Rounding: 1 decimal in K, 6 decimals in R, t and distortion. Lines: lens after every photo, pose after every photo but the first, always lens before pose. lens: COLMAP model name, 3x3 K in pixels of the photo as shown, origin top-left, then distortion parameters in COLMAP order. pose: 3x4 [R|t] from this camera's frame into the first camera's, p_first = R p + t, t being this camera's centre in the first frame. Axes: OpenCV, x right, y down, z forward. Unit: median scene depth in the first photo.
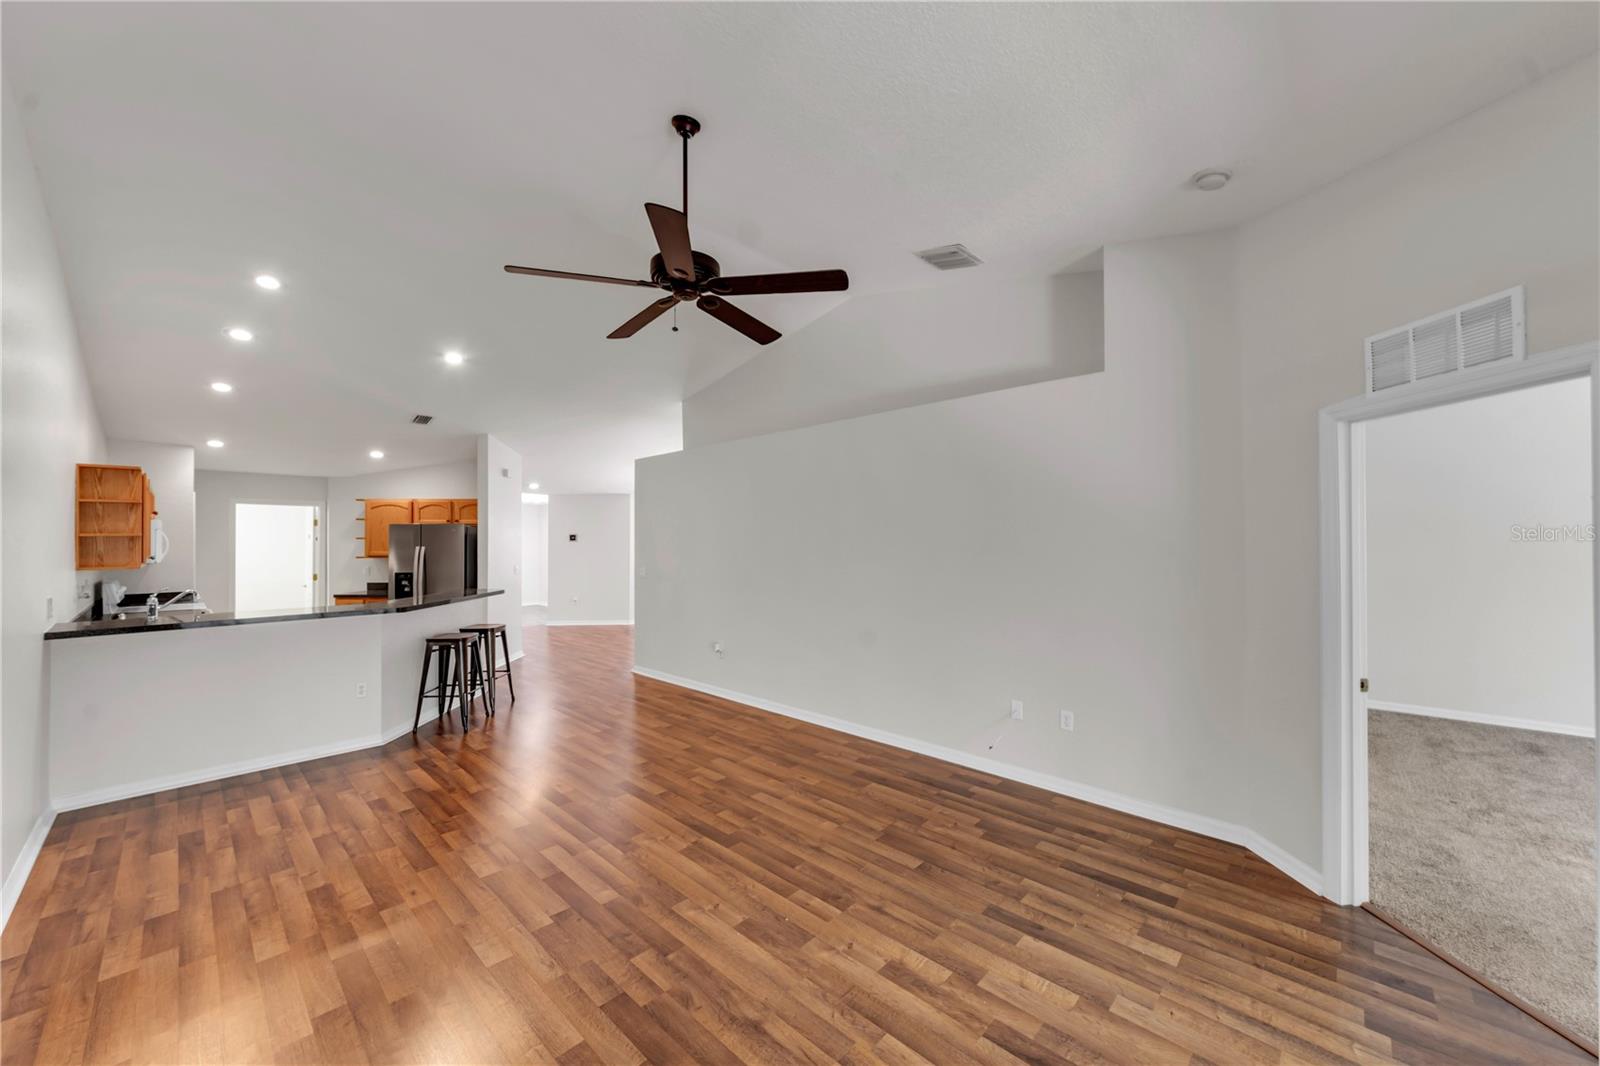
lens RADIAL K [[590.4, 0, 803.0], [0, 590.4, 535.1], [0, 0, 1]] dist [-0.000146, 0.000087]
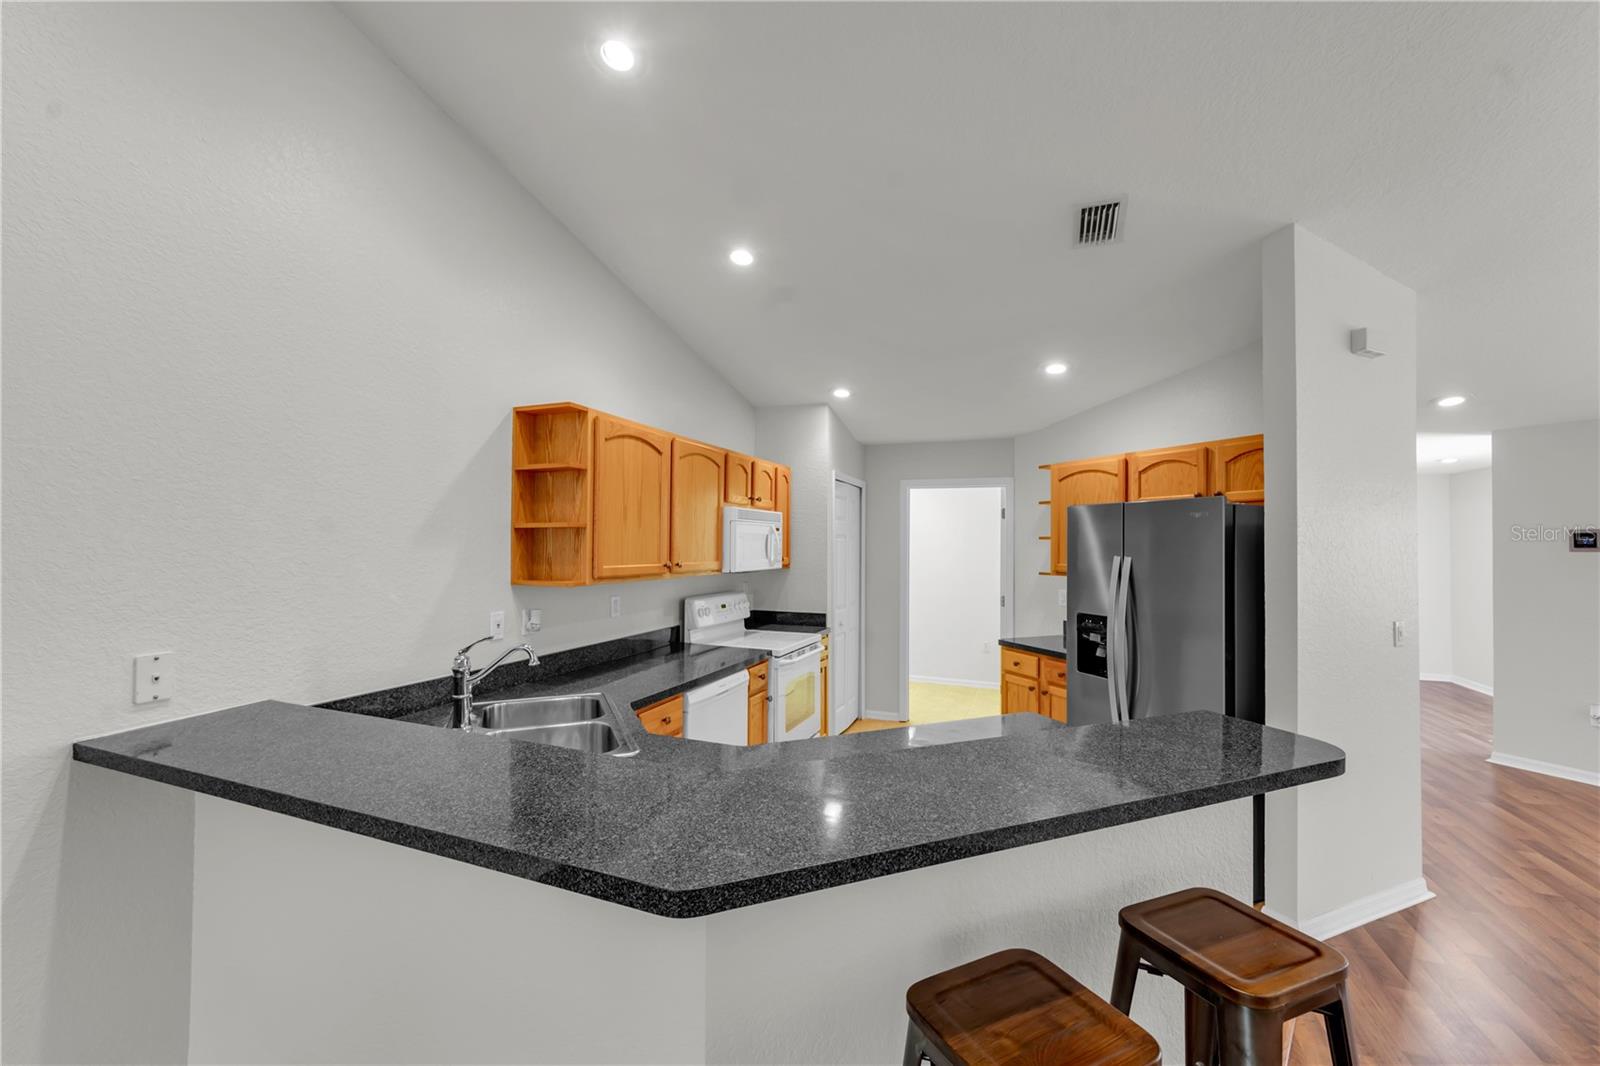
lens RADIAL K [[652.0, 0, 803.6], [0, 652.0, 530.1], [0, 0, 1]] dist [-0.000331, -0.000053]
pose [[0.376690, -0.011487, -0.926268, -0.479810], [-0.004406, 0.999890, -0.014191, 0.012567], [0.926329, 0.009426, 0.376598, 0.972442]]
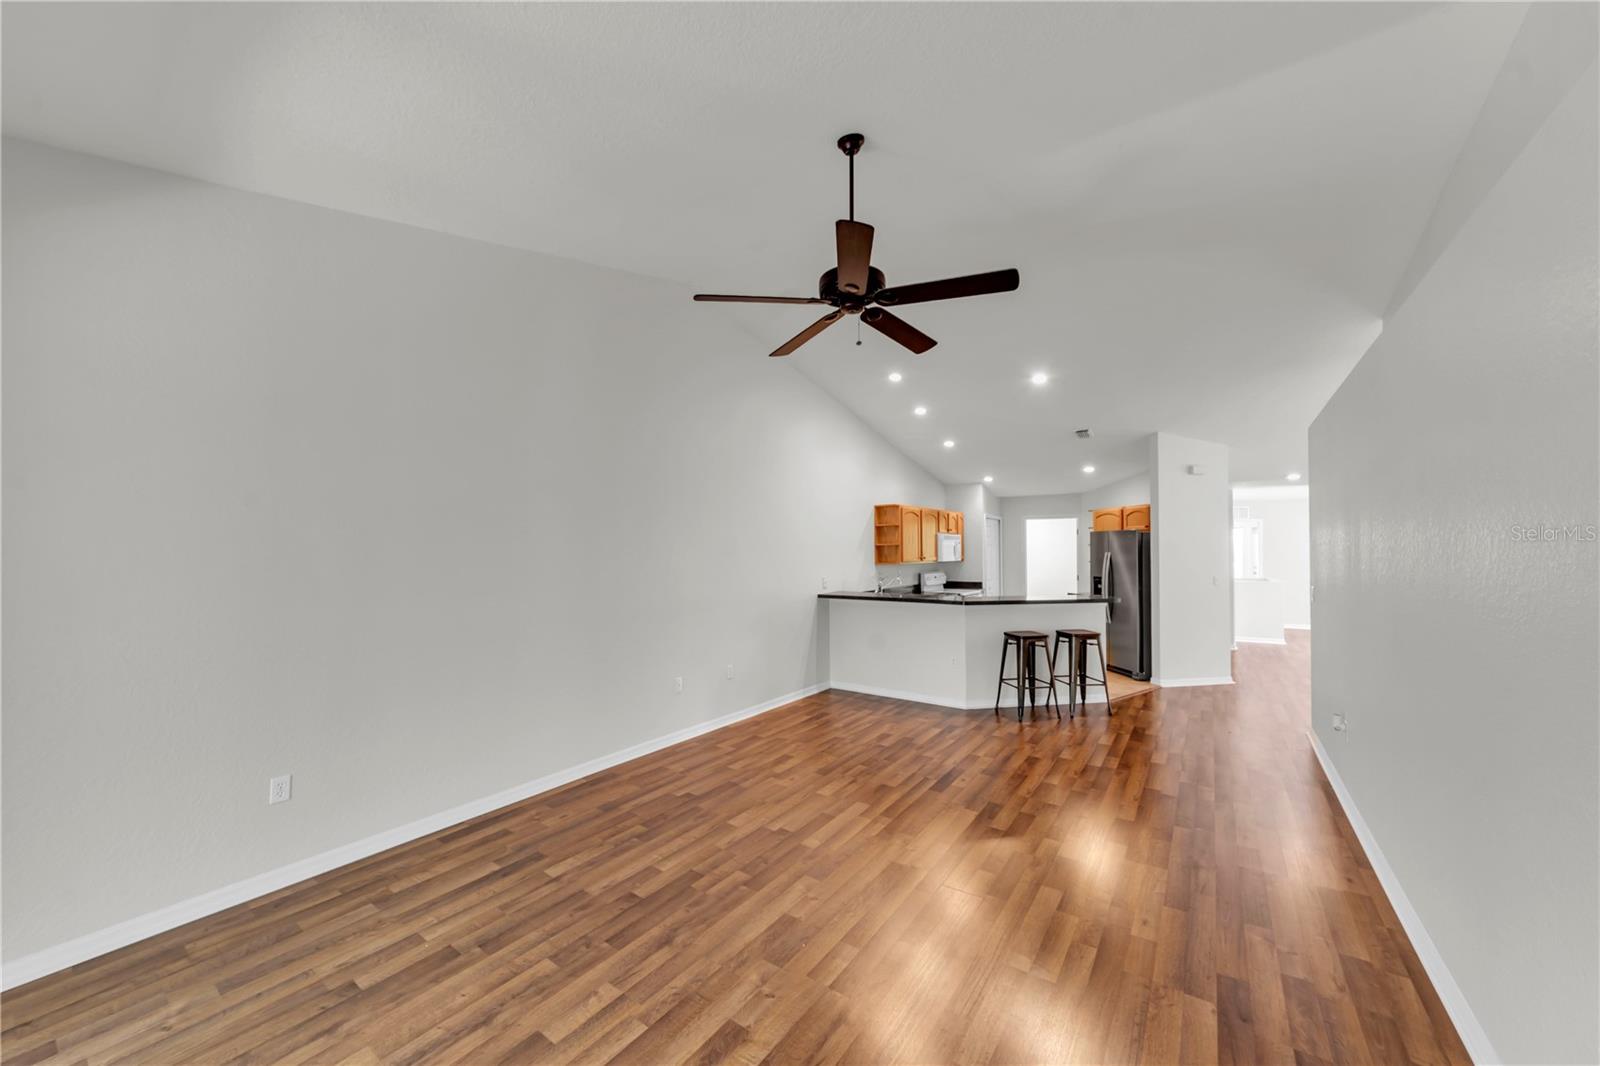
lens RADIAL K [[600.4, 0, 797.9], [0, 600.4, 547.8], [0, 0, 1]] dist [0.001643, 0.000121]
pose [[0.132783, 0.001429, -0.991144, 0.534841], [0.012256, 0.999920, 0.003083, 0.001084], [0.991069, -0.012557, 0.132755, 0.494960]]
